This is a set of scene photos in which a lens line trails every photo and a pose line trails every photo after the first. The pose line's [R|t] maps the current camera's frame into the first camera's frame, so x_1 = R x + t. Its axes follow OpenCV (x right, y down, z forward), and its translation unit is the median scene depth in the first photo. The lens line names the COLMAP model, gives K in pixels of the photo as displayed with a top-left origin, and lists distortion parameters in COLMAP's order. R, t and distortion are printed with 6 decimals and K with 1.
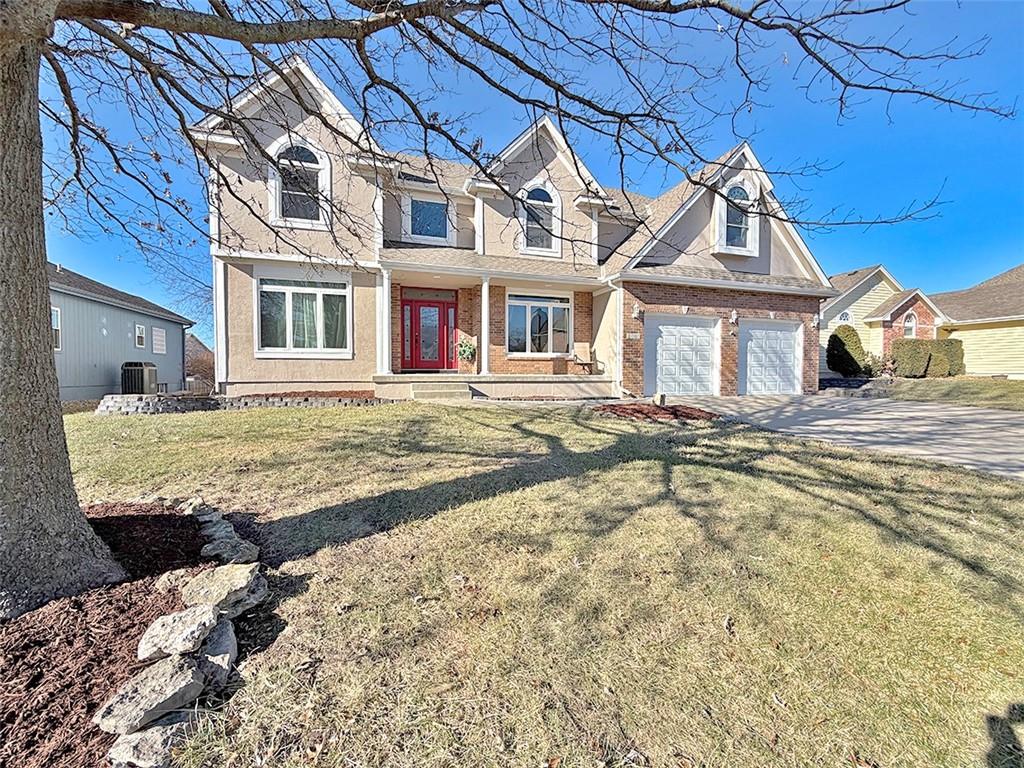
lens RADIAL K [[404.9, 0, 508.3], [0, 404.9, 384.7], [0, 0, 1]] dist [-0.002626, -0.000187]
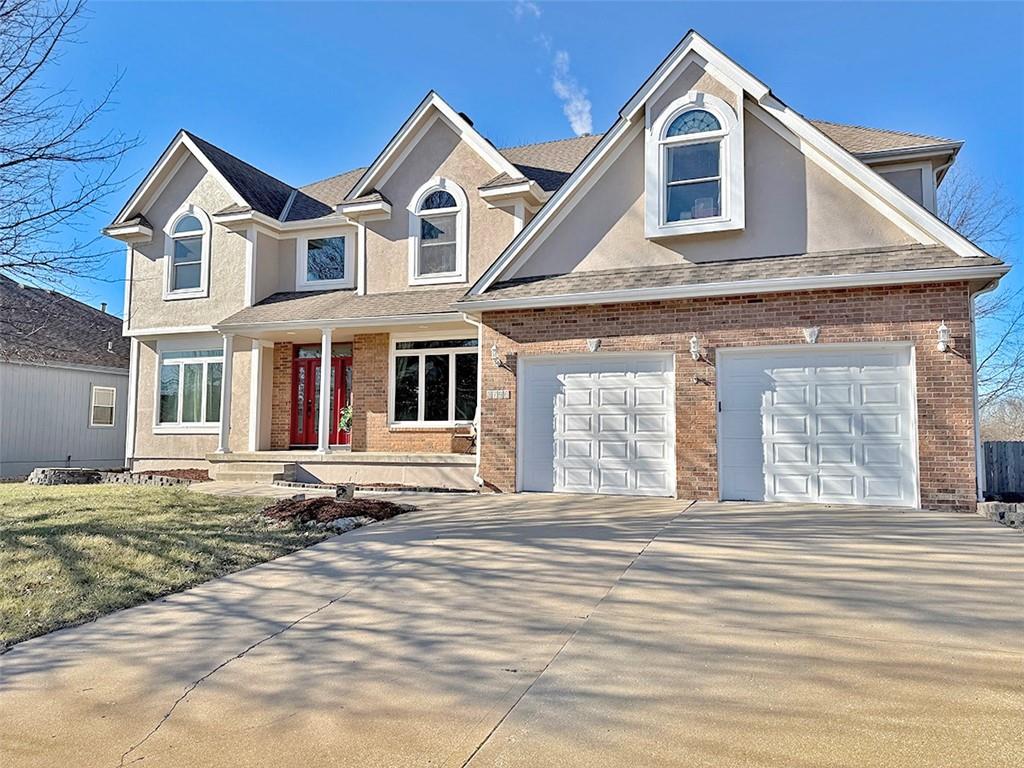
lens RADIAL K [[706.3, 0, 512.0], [0, 706.3, 384.0], [0, 0, 1]] dist [0.085684, -0.113927]
pose [[0.790194, -0.045754, -0.611147, 0.968110], [-0.020477, 0.994681, -0.100943, -0.023943], [0.612515, 0.092279, 0.785054, 0.132745]]
